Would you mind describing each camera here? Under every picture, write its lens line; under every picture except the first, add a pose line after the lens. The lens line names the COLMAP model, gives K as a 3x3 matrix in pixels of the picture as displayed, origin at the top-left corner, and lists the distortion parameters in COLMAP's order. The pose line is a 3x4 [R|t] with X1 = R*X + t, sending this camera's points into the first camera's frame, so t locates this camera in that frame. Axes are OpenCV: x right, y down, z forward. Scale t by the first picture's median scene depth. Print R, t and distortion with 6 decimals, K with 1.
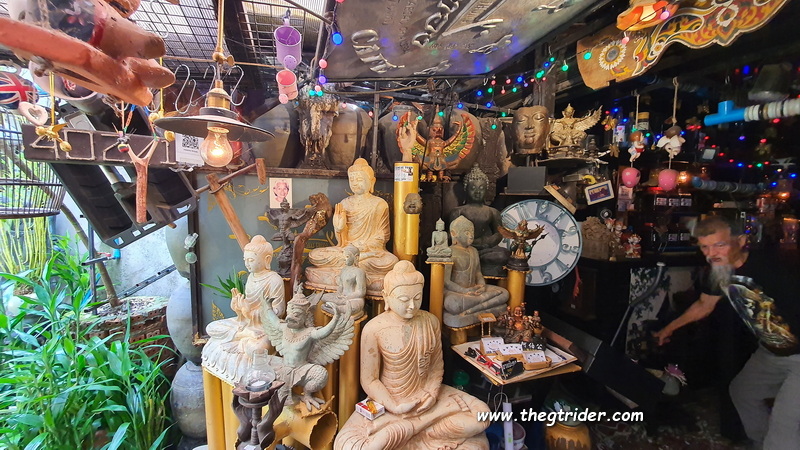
lens RADIAL K [[318.6, 0, 400.0], [0, 318.6, 225.0], [0, 0, 1]] dist [-0.001542, -0.000576]
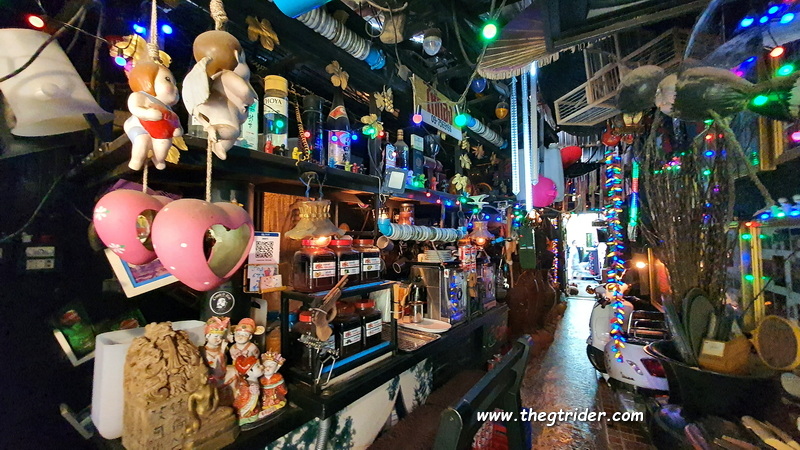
lens RADIAL K [[318.6, 0, 400.0], [0, 318.6, 225.0], [0, 0, 1]] dist [-0.001542, -0.000576]
pose [[0.789163, -0.002339, 0.614179, 0.585570], [0.059317, 0.995608, -0.072424, -0.094055], [-0.611312, 0.093586, 0.785836, 0.518251]]
